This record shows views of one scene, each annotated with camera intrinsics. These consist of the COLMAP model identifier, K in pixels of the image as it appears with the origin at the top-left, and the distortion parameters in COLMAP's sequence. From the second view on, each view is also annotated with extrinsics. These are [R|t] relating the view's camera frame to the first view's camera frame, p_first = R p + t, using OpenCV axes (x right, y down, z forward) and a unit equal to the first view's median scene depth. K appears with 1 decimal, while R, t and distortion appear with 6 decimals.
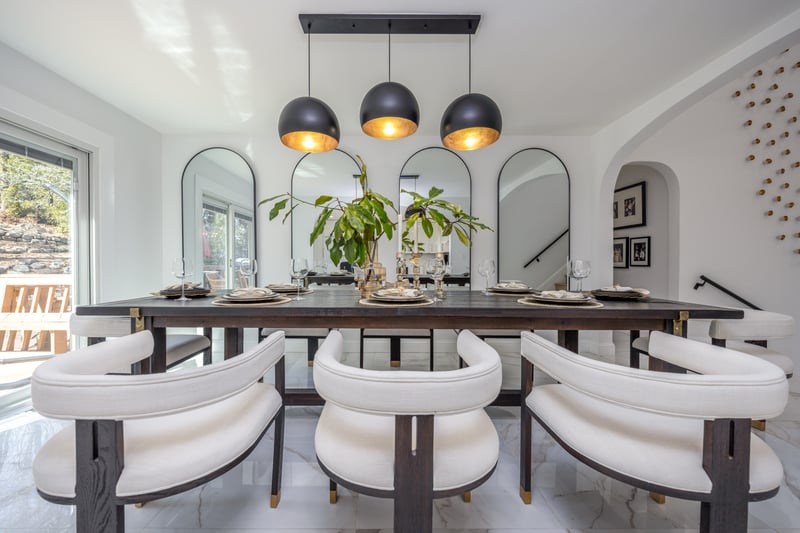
lens RADIAL K [[328.1, 0, 384.1], [0, 328.1, 265.6], [0, 0, 1]] dist [0.004368, 0.000444]
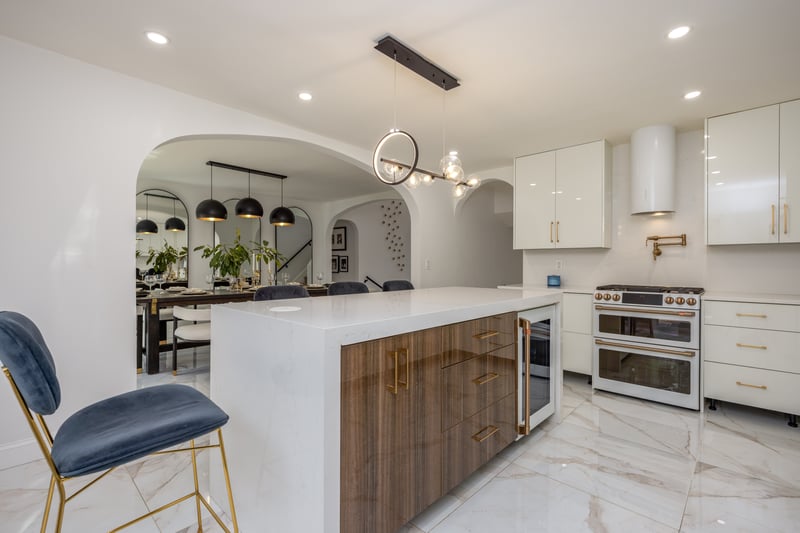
lens RADIAL K [[358.8, 0, 403.9], [0, 358.8, 266.2], [0, 0, 1]] dist [-0.000573, 0.000154]
pose [[0.694600, -0.002691, 0.719391, -0.453952], [0.002203, 0.999996, 0.001613, -0.032221], [-0.719393, 0.000464, 0.694603, -0.665941]]
